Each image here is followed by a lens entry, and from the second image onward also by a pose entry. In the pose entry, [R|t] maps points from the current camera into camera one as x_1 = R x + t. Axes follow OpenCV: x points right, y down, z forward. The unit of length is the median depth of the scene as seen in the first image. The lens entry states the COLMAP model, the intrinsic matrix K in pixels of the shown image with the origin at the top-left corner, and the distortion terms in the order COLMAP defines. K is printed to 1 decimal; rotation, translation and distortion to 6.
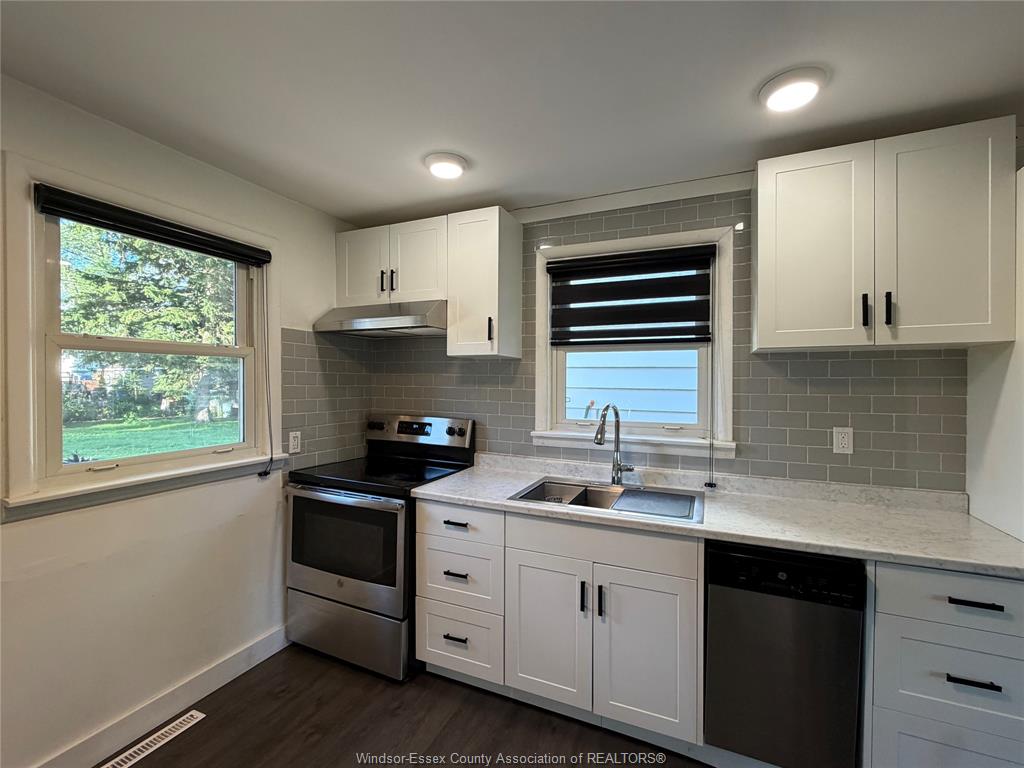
lens RADIAL K [[445.9, 0, 513.0], [0, 445.9, 384.8], [0, 0, 1]] dist [0.000636, -0.000800]
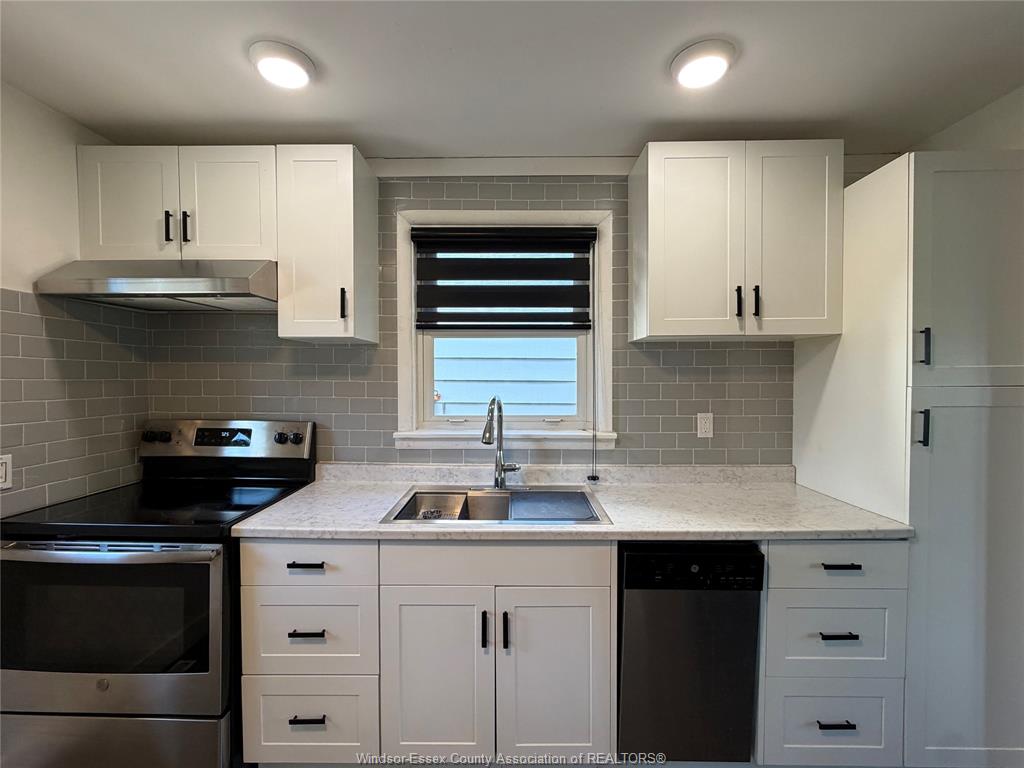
lens RADIAL K [[445.9, 0, 513.0], [0, 445.9, 384.8], [0, 0, 1]] dist [0.000636, -0.000800]
pose [[0.917761, -0.014669, 0.396863, -0.097228], [0.008906, 0.999826, 0.016360, 0.005819], [-0.397034, -0.011480, 0.917732, 0.187448]]
